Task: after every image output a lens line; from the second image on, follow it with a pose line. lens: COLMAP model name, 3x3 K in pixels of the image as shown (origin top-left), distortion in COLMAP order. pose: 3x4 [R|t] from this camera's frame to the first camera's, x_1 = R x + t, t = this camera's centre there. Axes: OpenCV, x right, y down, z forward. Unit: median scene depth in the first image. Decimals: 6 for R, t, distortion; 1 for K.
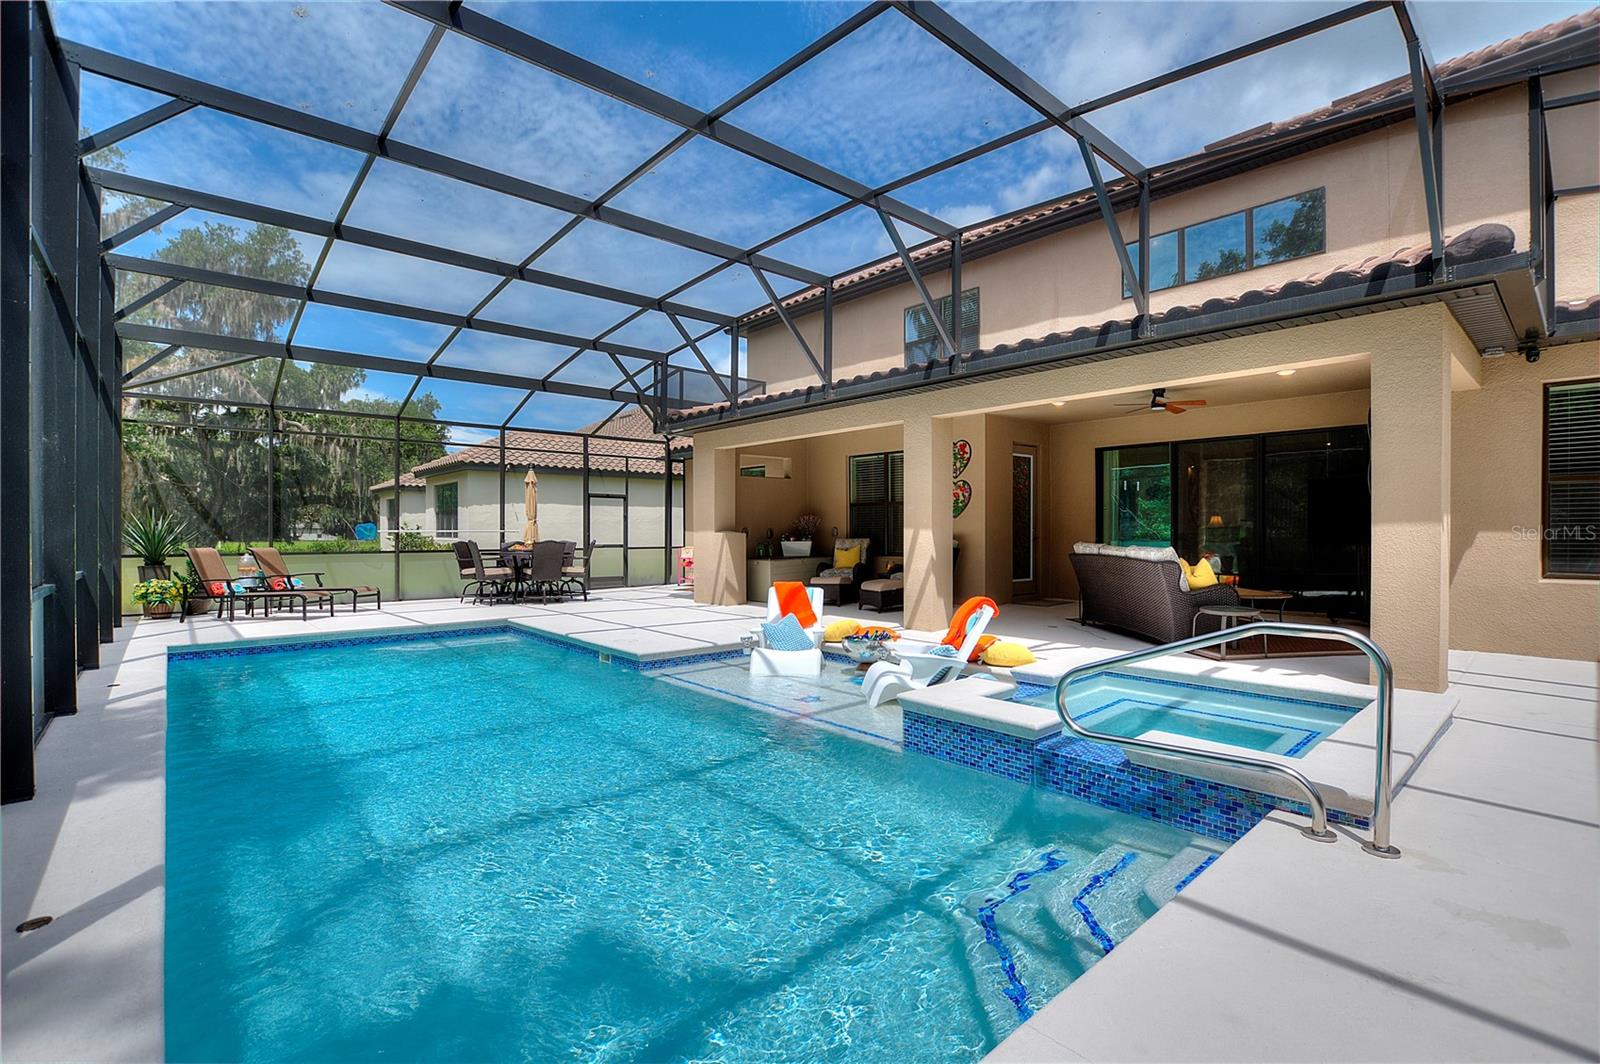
lens RADIAL K [[726.6, 0, 791.2], [0, 726.6, 539.0], [0, 0, 1]] dist [-0.033237, 0.006466]
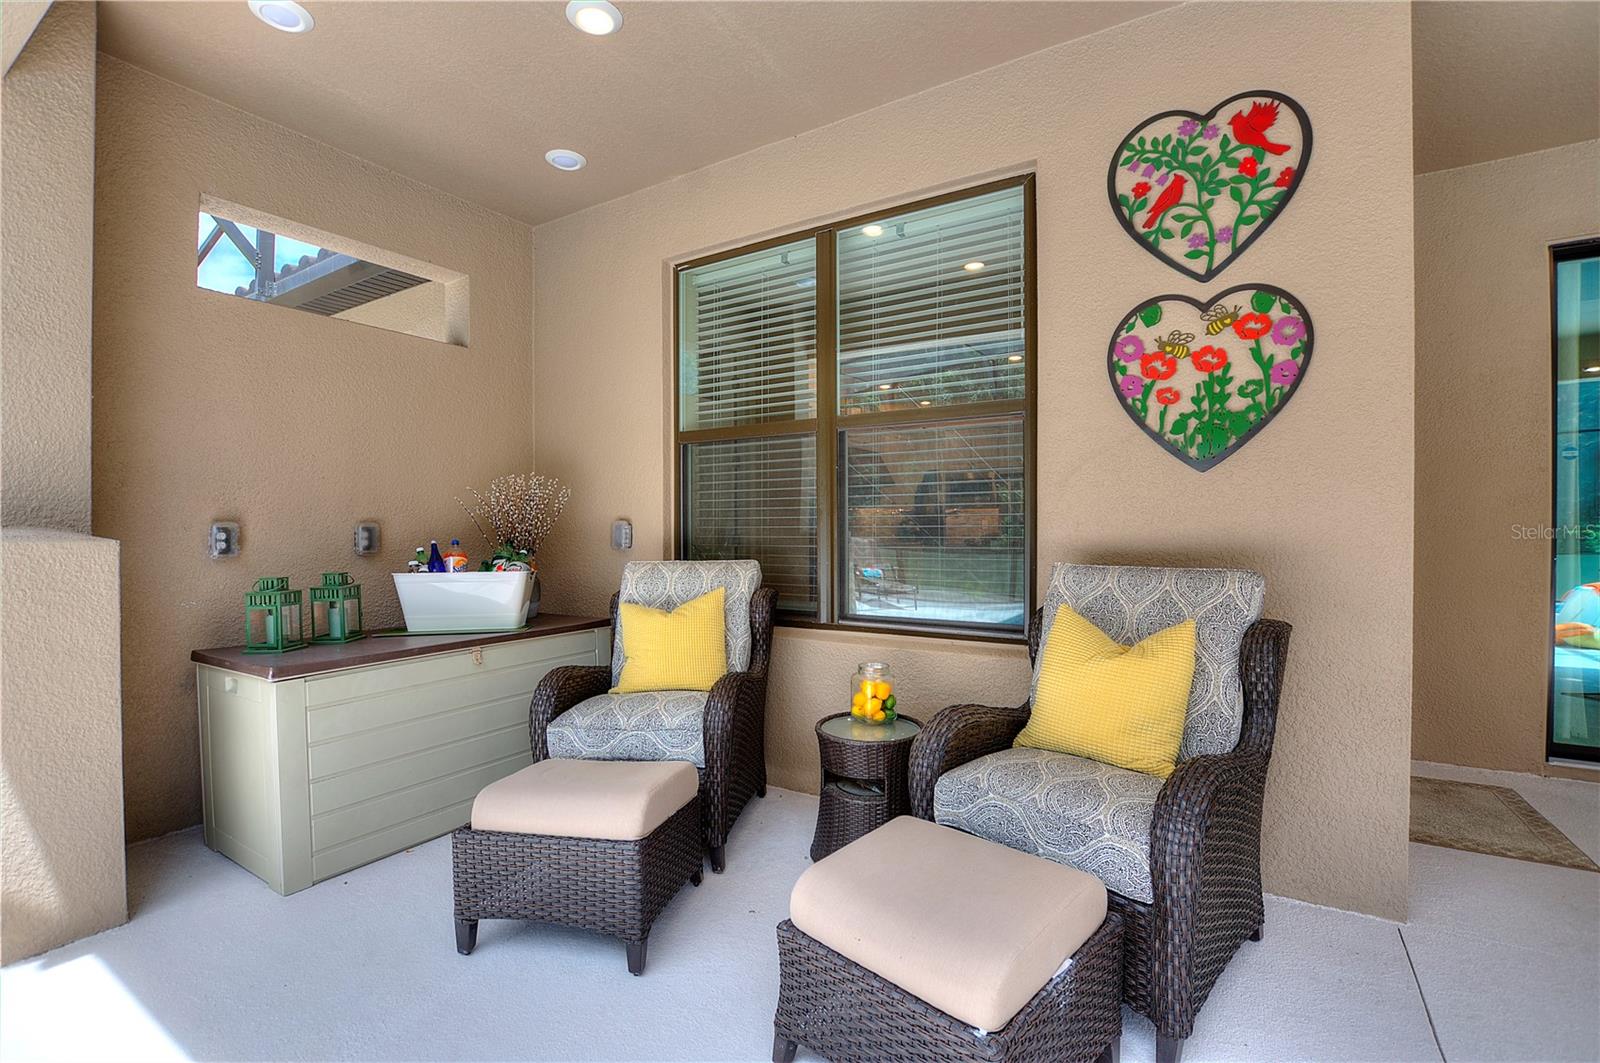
lens RADIAL K [[726.6, 0, 791.2], [0, 726.6, 538.5], [0, 0, 1]] dist [-0.033237, 0.006466]
pose [[0.960613, -0.007234, 0.277795, 0.048121], [0.007406, 0.999972, 0.000431, -0.009061], [-0.277791, 0.001643, 0.960640, 0.756098]]
